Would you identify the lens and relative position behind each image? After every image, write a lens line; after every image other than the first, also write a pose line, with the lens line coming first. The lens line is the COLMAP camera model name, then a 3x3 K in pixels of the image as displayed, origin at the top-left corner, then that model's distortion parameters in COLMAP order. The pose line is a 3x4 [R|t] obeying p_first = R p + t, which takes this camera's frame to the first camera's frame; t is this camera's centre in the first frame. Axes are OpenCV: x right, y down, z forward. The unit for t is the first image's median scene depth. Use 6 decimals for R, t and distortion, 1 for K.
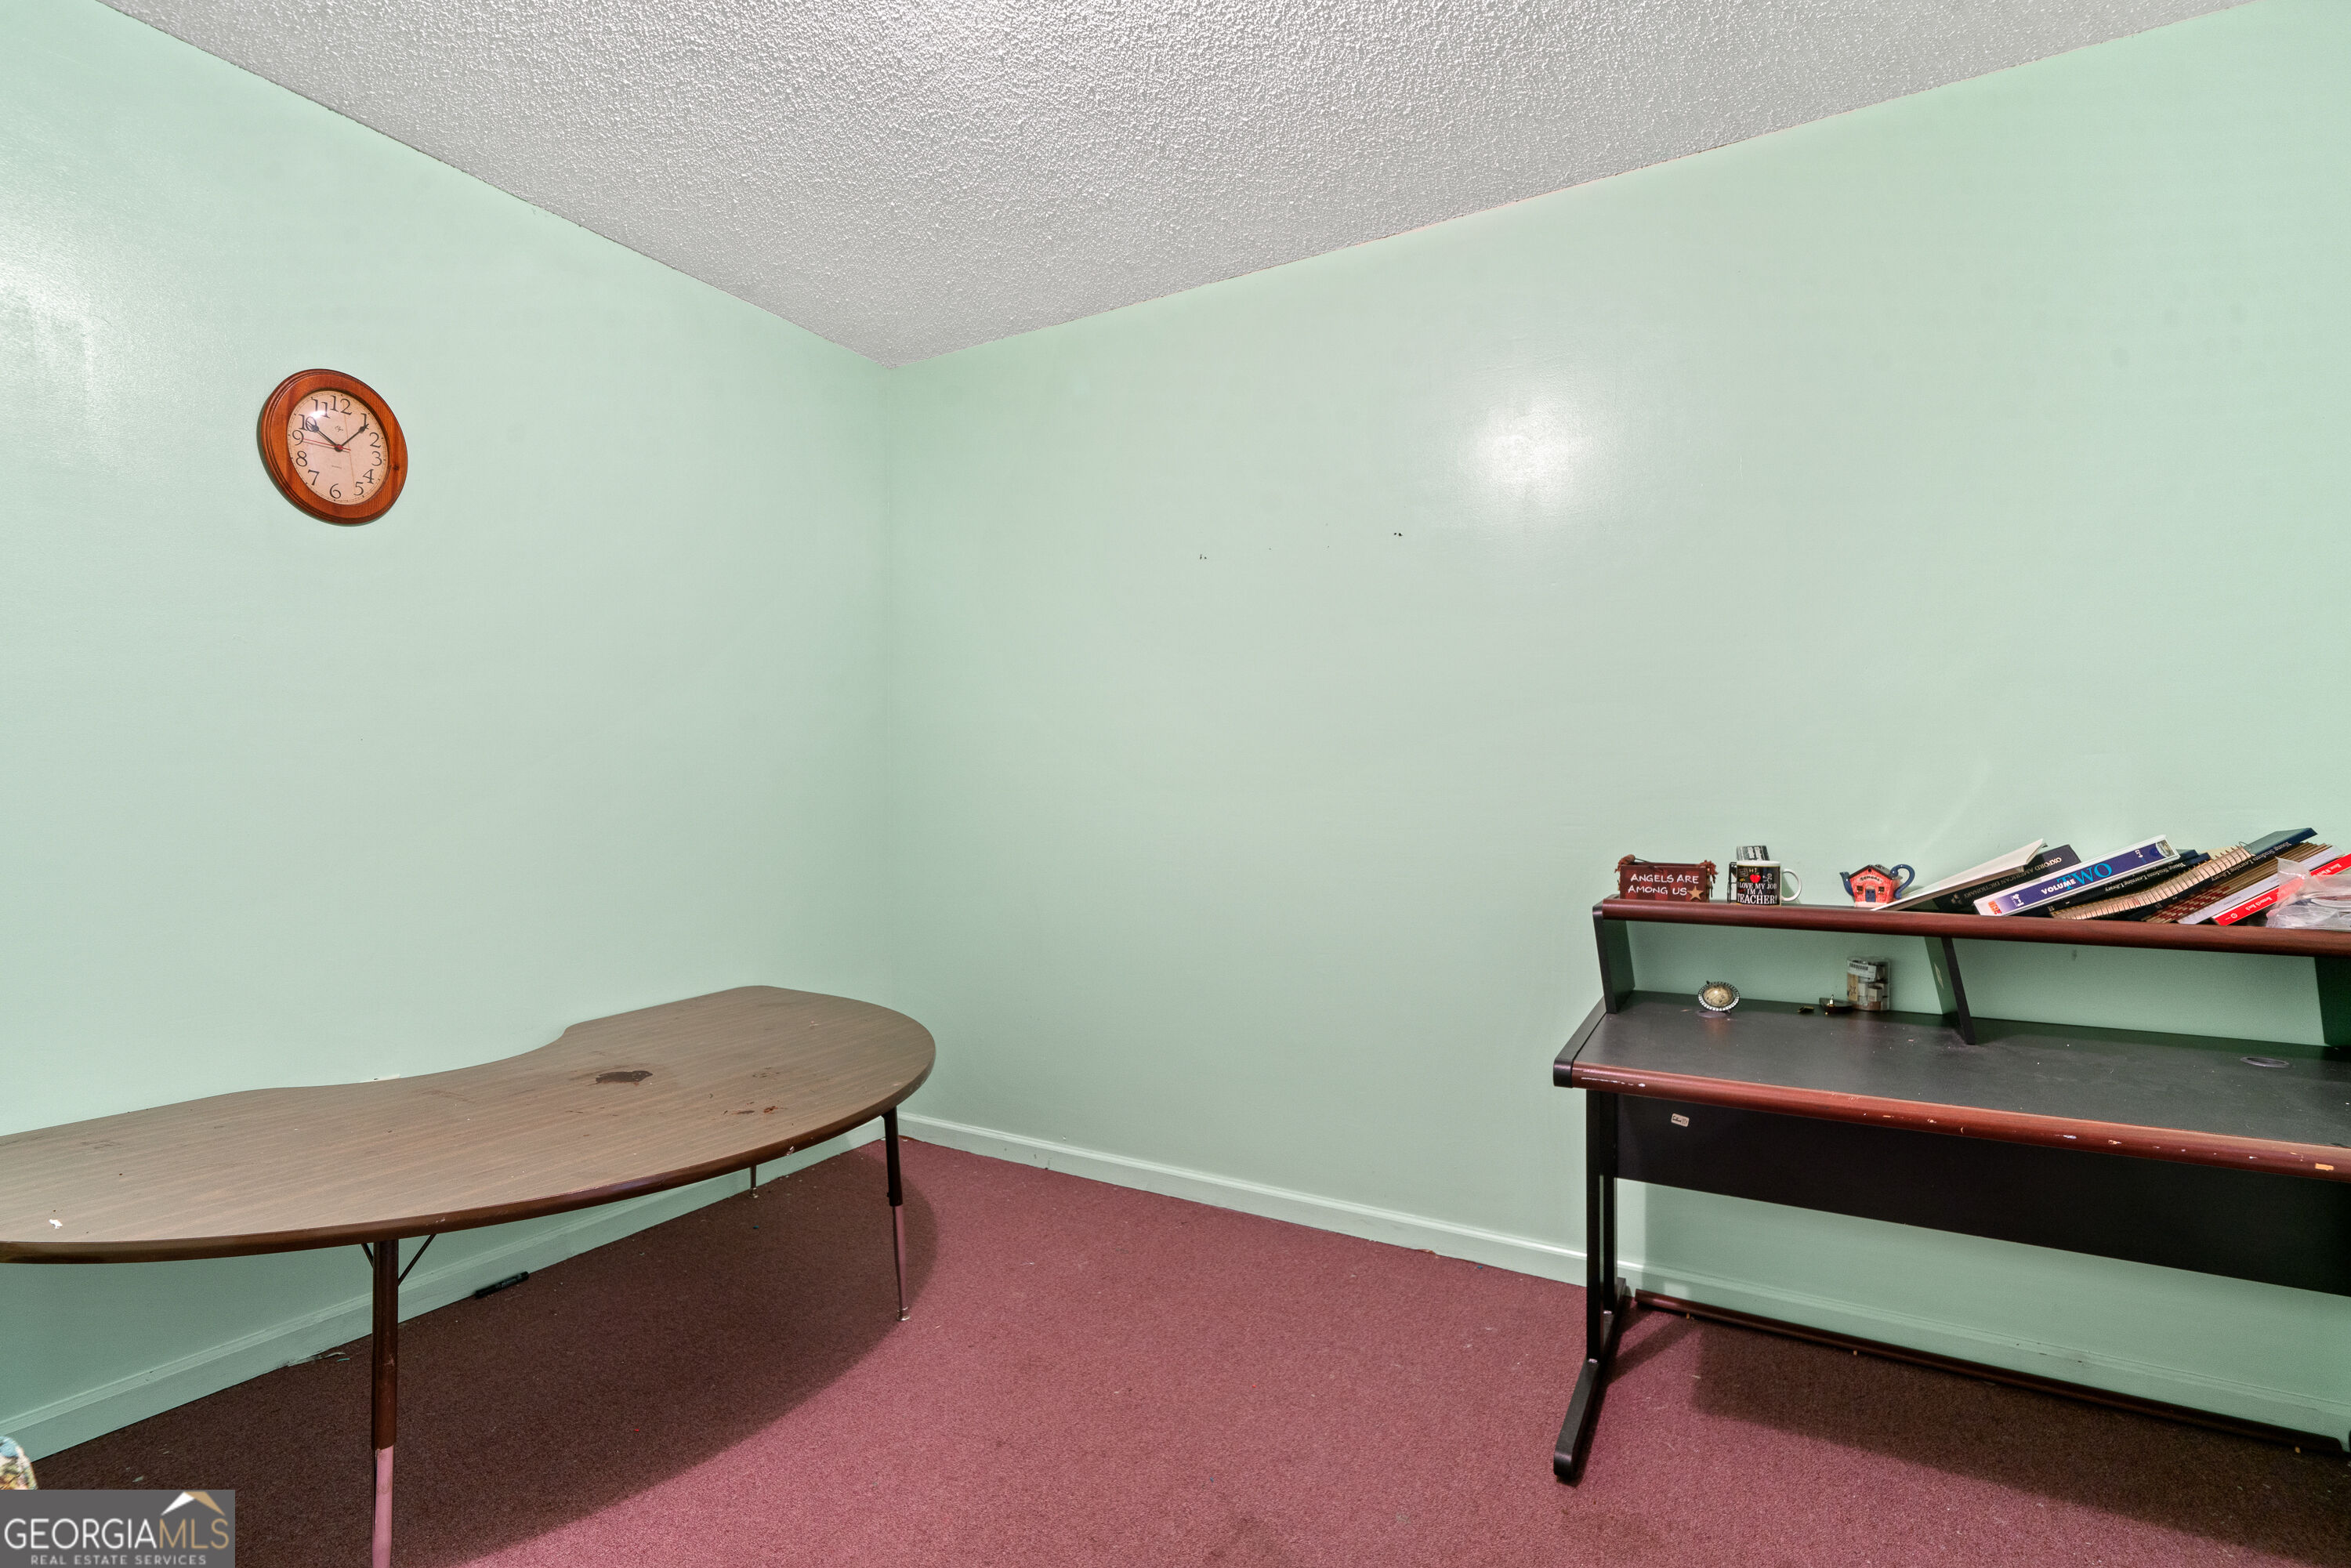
lens RADIAL K [[1063.1, 0, 1175.1], [0, 1063.1, 809.6], [0, 0, 1]] dist [0.000888, 0.000482]
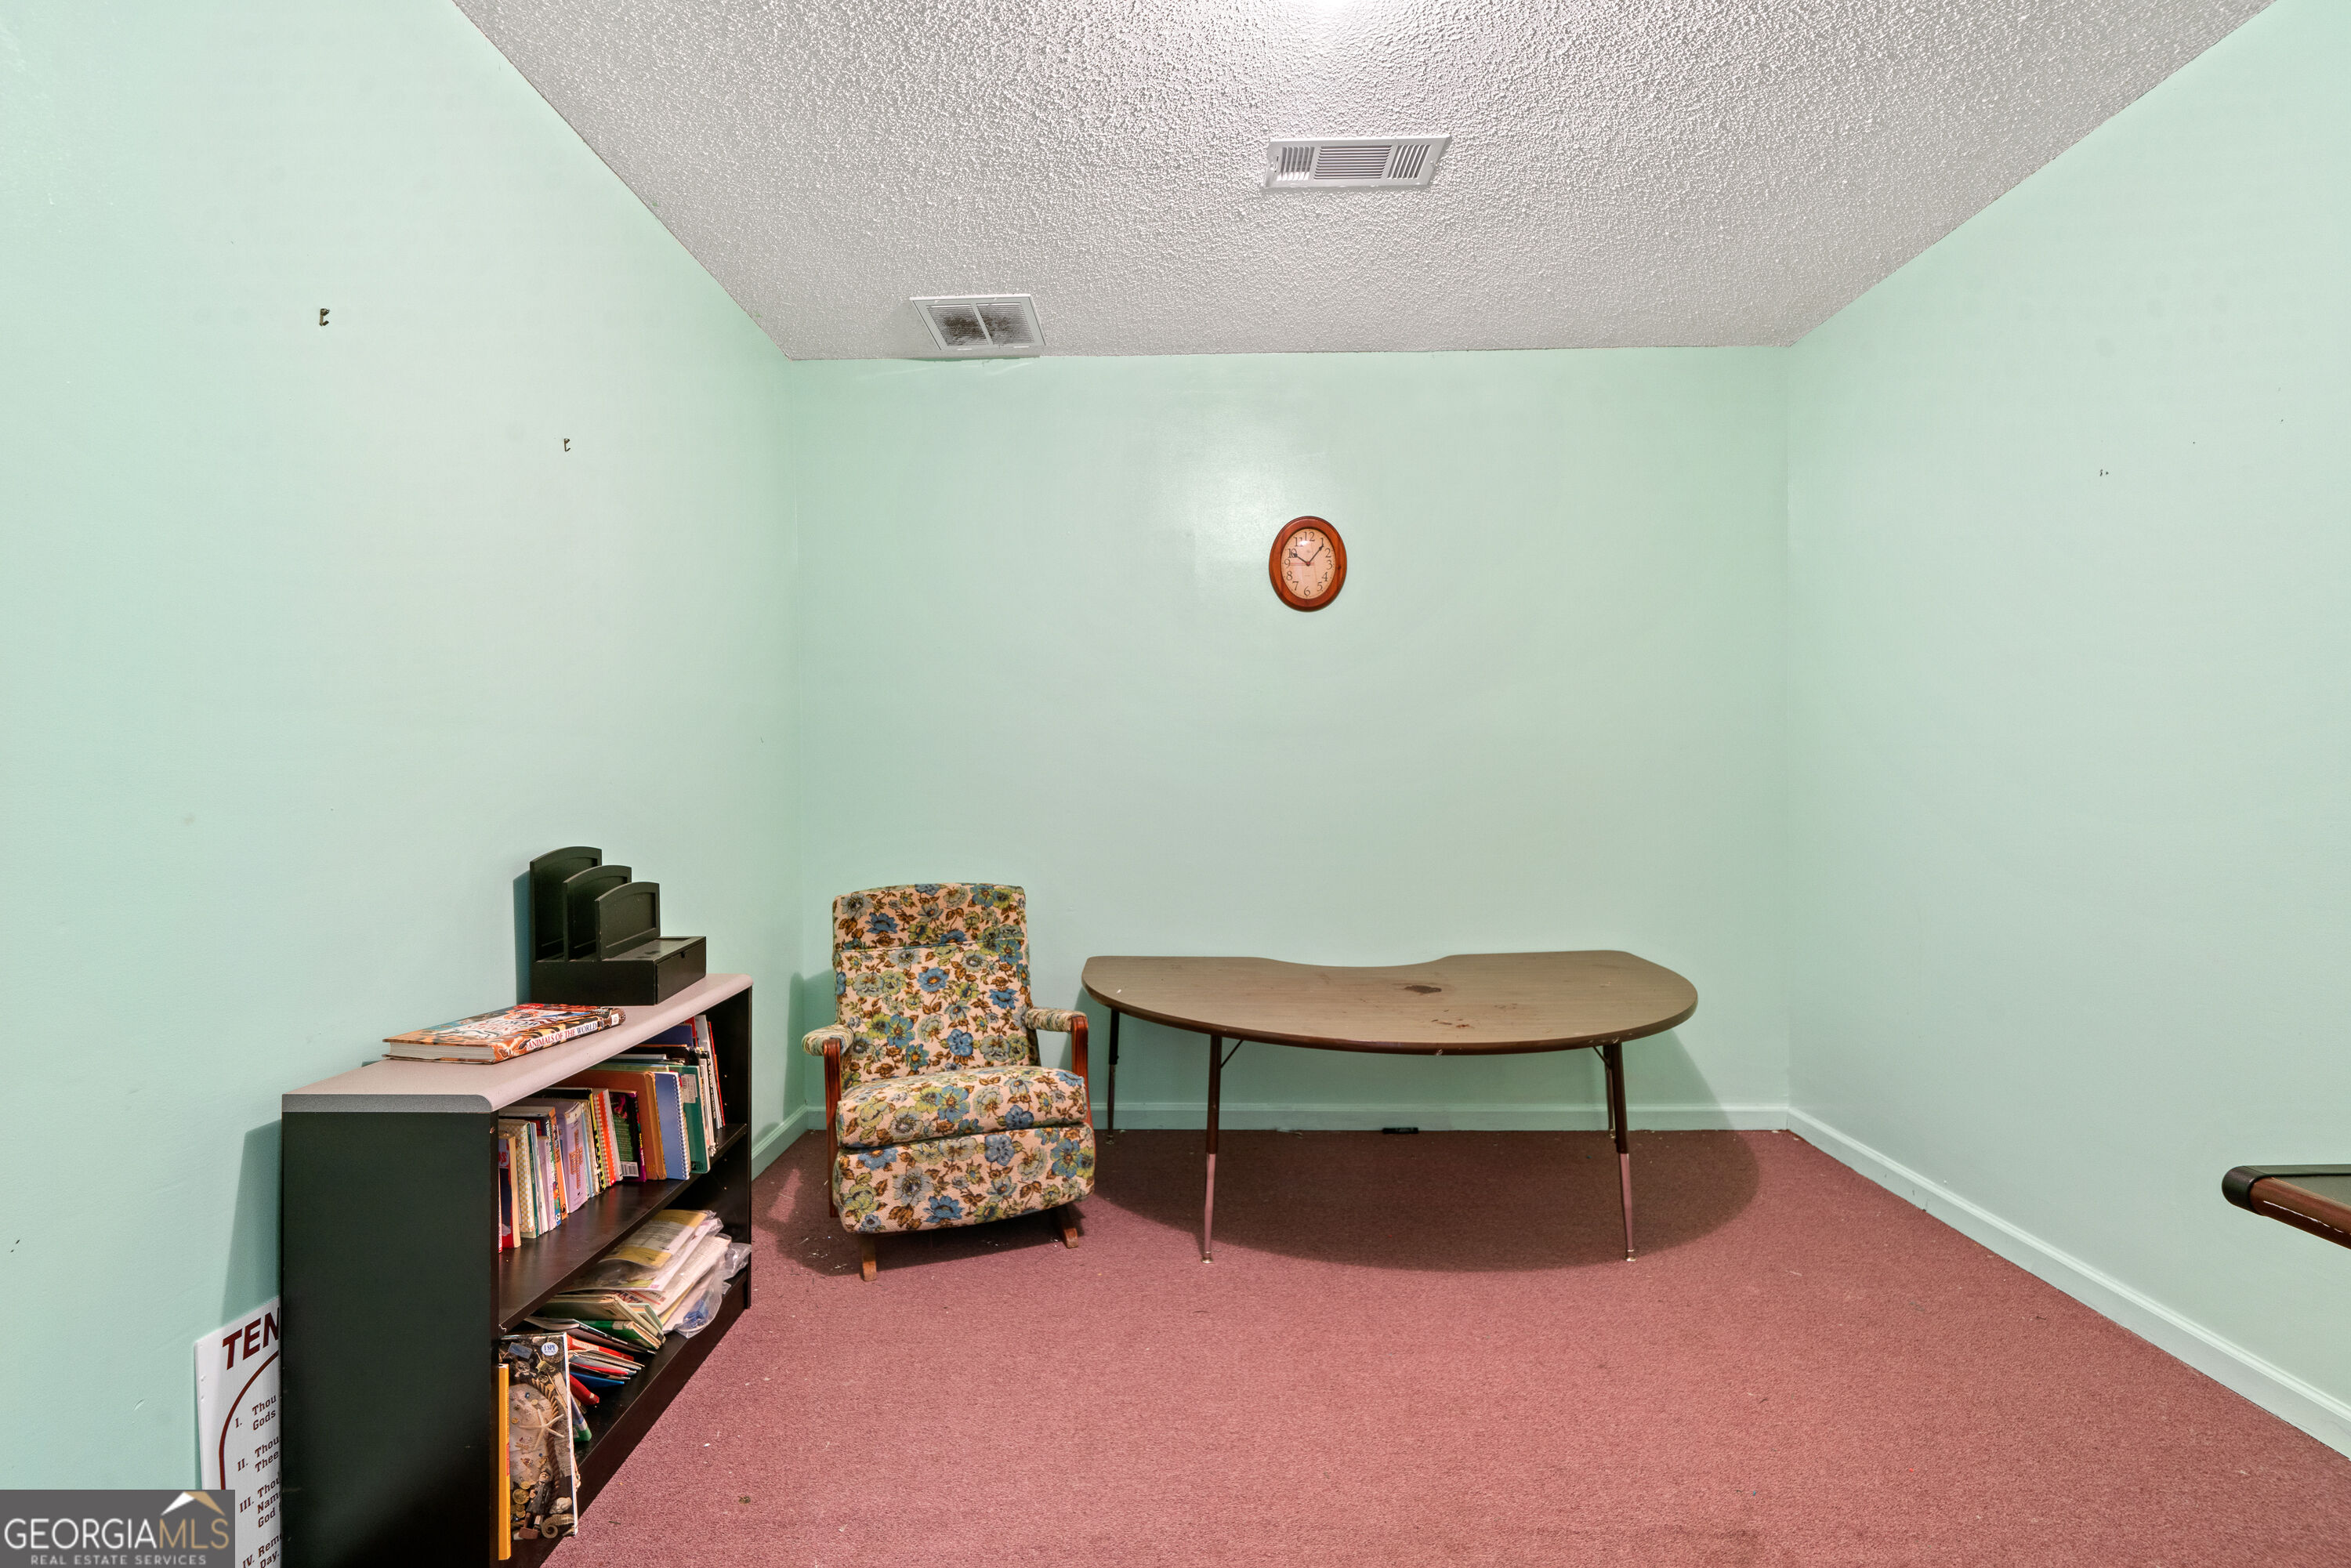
lens RADIAL K [[1062.3, 0, 1171.9], [0, 1062.3, 778.3], [0, 0, 1]] dist [-0.000935, -0.000326]
pose [[0.489378, -0.004404, -0.872061, 0.492054], [-0.010000, 0.999893, -0.010661, -0.000335], [0.872015, 0.013937, 0.489281, 0.049508]]
